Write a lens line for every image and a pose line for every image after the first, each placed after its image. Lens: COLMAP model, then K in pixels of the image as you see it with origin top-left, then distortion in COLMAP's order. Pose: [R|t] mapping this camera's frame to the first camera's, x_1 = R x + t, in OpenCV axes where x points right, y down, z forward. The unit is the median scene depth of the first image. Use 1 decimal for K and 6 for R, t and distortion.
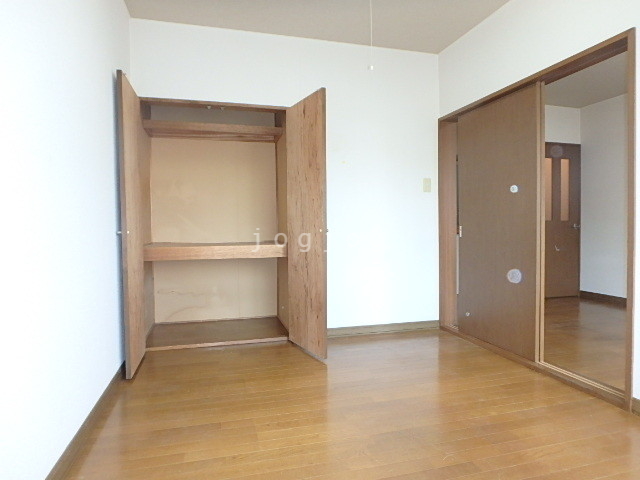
lens RADIAL K [[399.0, 0, 322.1], [0, 399.0, 237.9], [0, 0, 1]] dist [0.000017, -0.000550]
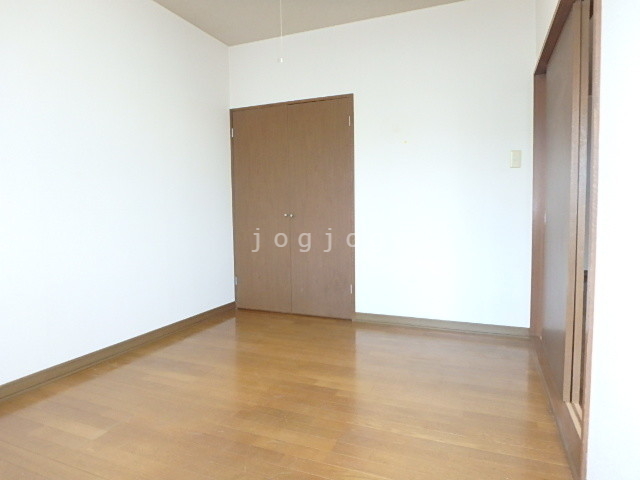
lens RADIAL K [[399.0, 0, 322.1], [0, 399.0, 237.9], [0, 0, 1]] dist [0.000017, -0.000550]
pose [[0.796569, 0.041428, -0.603127, 0.547795], [-0.014530, 0.998673, 0.049408, -0.009709], [0.604374, -0.030594, 0.796113, 0.149881]]
